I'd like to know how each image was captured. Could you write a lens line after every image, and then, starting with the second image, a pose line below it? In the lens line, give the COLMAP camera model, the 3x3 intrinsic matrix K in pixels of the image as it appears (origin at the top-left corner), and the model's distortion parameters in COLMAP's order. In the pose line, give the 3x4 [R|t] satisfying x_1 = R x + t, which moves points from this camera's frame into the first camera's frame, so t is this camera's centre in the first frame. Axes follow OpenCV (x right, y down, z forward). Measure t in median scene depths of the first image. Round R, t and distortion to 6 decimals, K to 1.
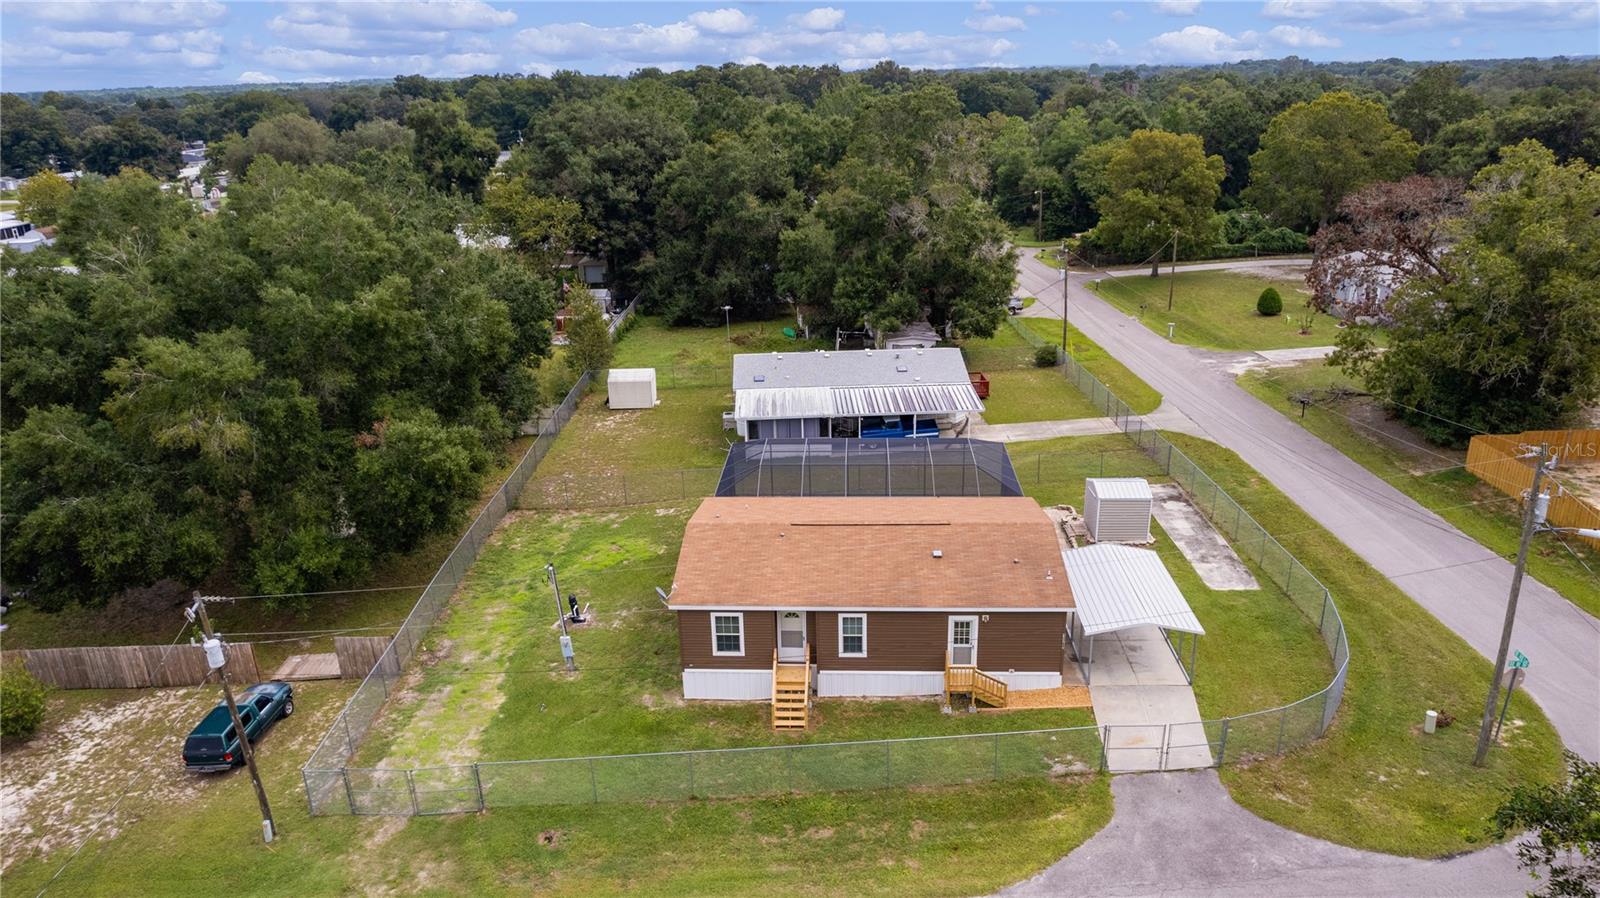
lens RADIAL K [[1040.4, 0, 797.2], [0, 1040.4, 439.7], [0, 0, 1]] dist [-0.070480, 0.058043]
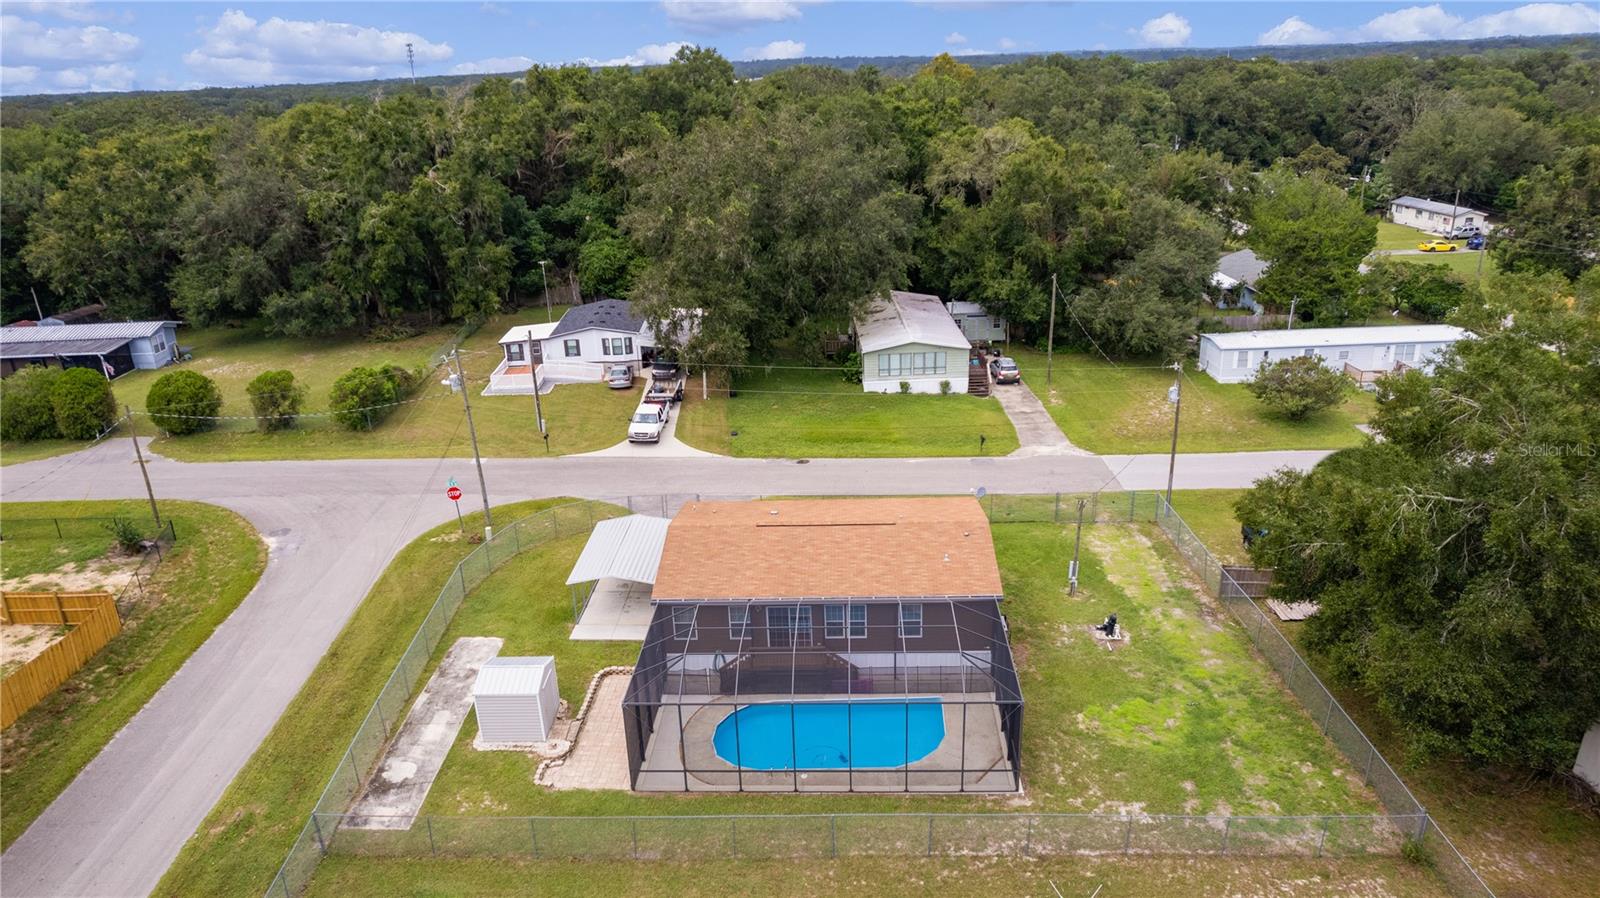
lens RADIAL K [[1040.4, 0, 797.2], [0, 1040.4, 439.7], [0, 0, 1]] dist [-0.070480, 0.058043]
pose [[-0.998183, 0.059270, 0.010823, 0.086844], [0.052513, 0.767775, 0.638564, -0.743387], [0.029538, 0.637973, -0.769492, 1.873405]]
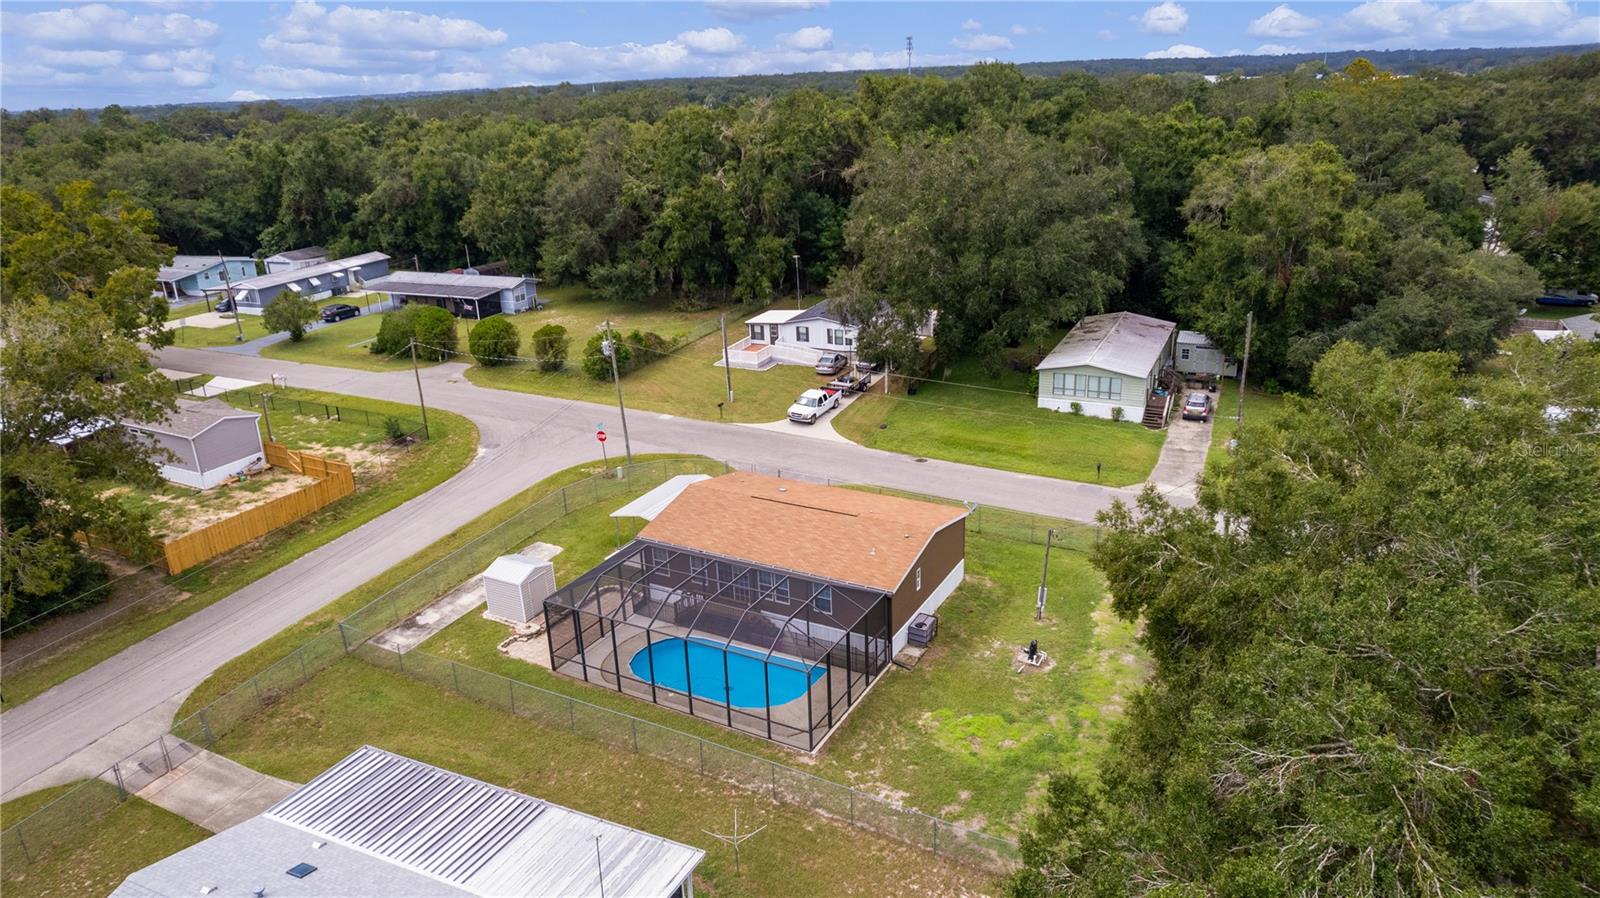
lens RADIAL K [[1040.4, 0, 797.2], [0, 1040.4, 439.7], [0, 0, 1]] dist [-0.070480, 0.058043]
pose [[-0.896091, -0.091936, 0.434244, -0.497712], [0.204255, 0.783170, 0.587302, -0.778451], [-0.394081, 0.614973, -0.683014, 1.902903]]
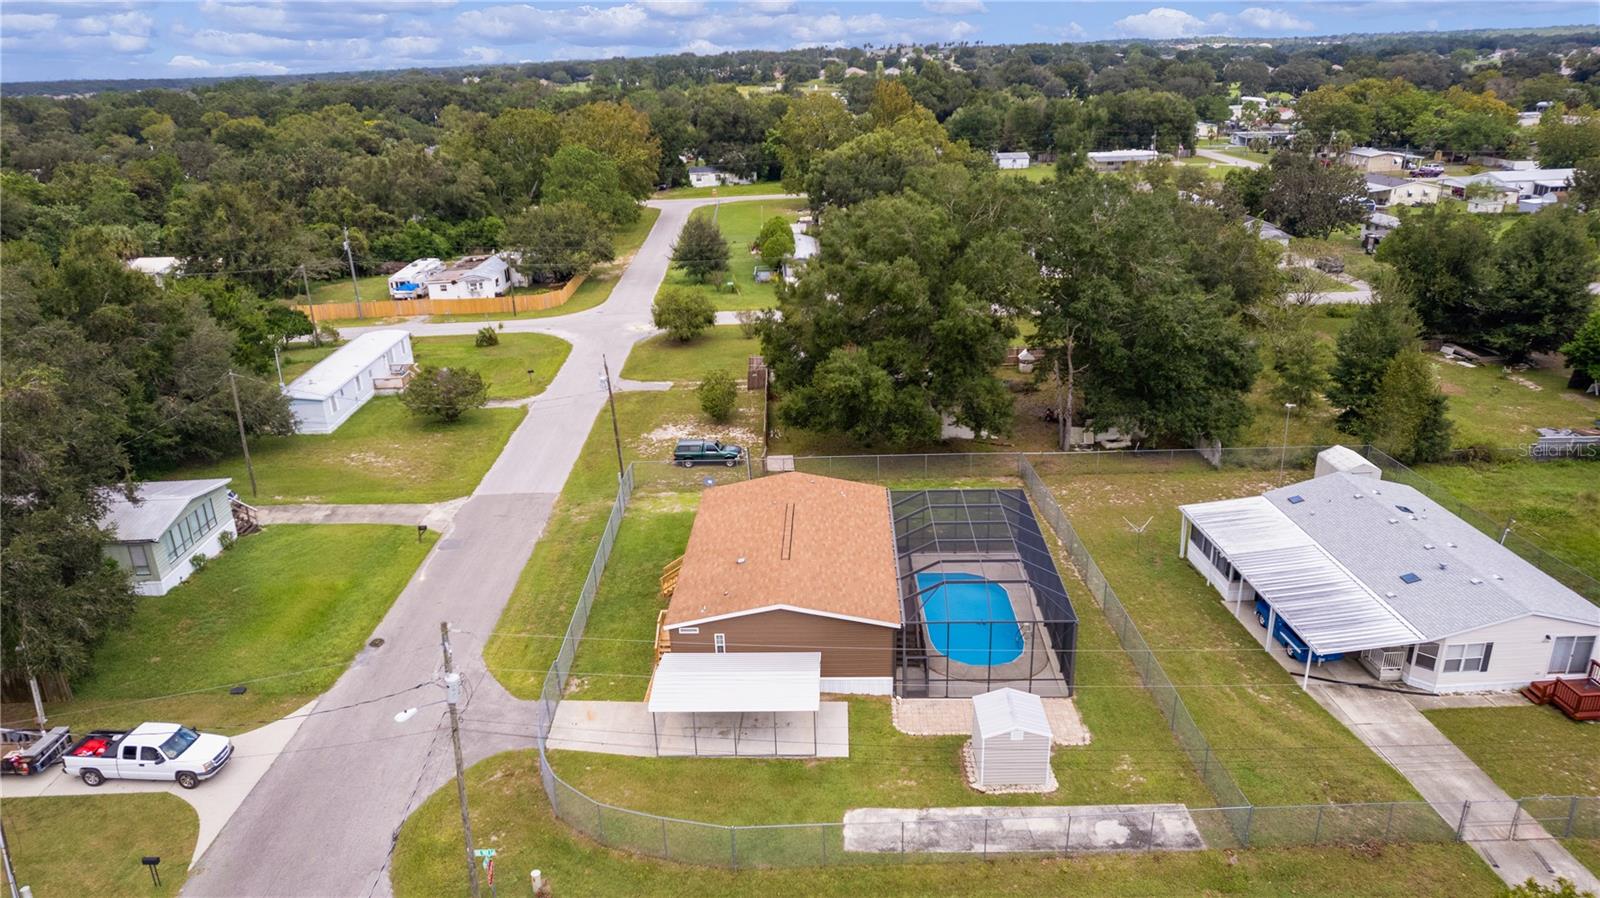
lens RADIAL K [[1040.4, 0, 797.2], [0, 1040.4, 439.7], [0, 0, 1]] dist [-0.070480, 0.058043]
pose [[0.017381, 0.372467, -0.927883, 1.189137], [-0.305228, 0.885700, 0.349817, -0.451930], [0.952121, 0.277135, 0.129081, 0.849111]]
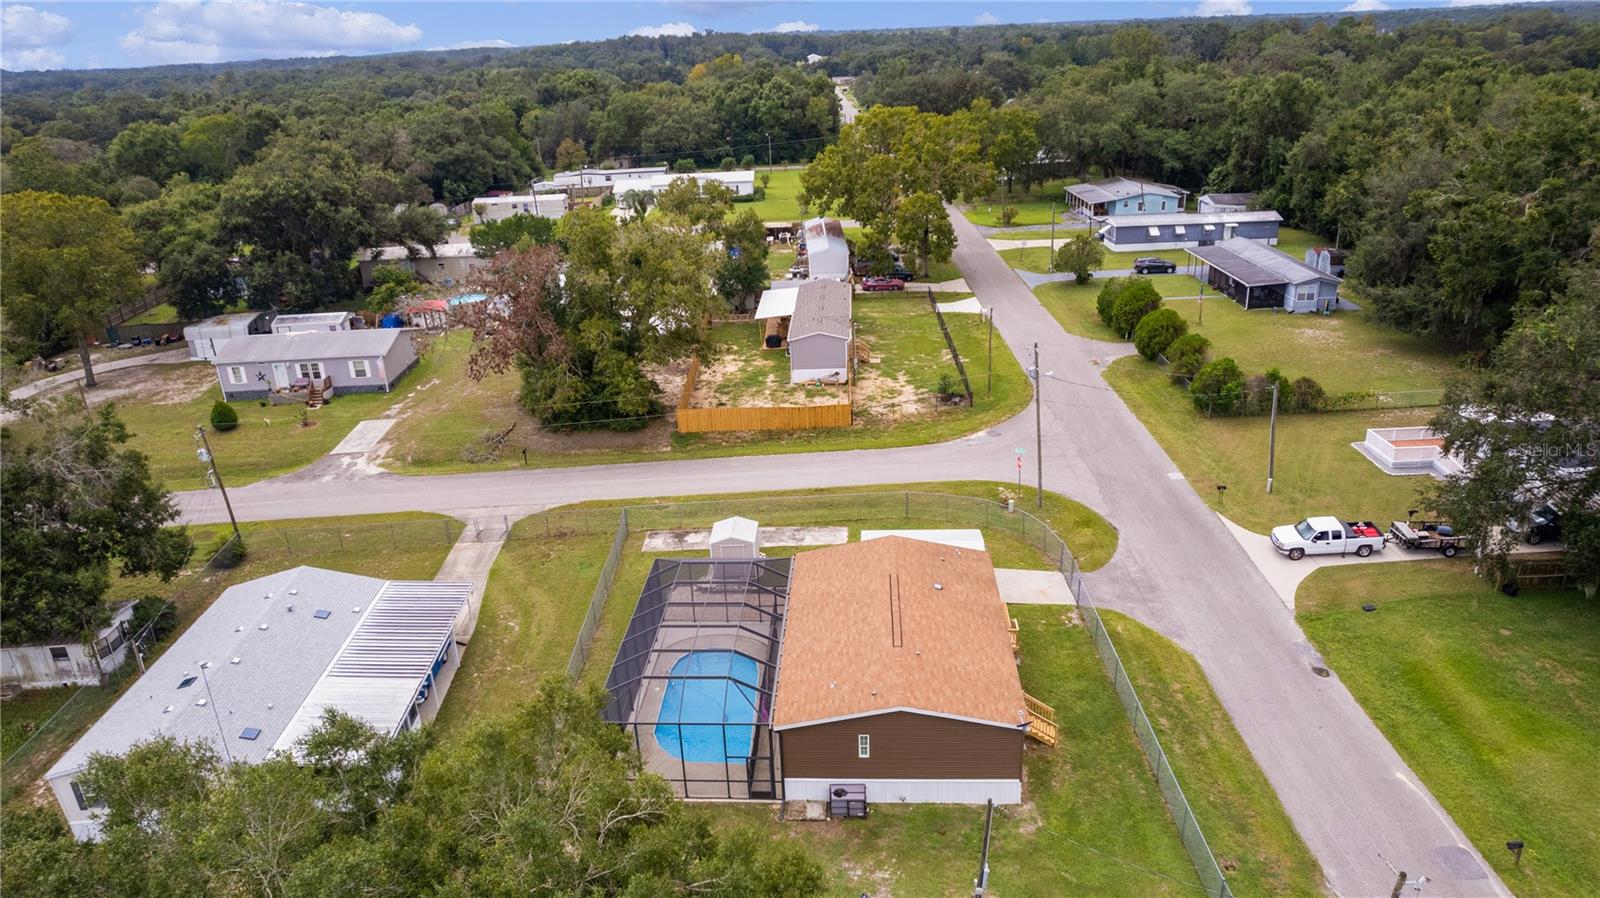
lens RADIAL K [[1040.4, 0, 797.2], [0, 1040.4, 439.7], [0, 0, 1]] dist [-0.070480, 0.058043]
pose [[0.008255, -0.347857, 0.937511, -0.956685], [0.374168, 0.870511, 0.319702, -0.497200], [-0.927324, 0.348147, 0.137342, 0.906354]]
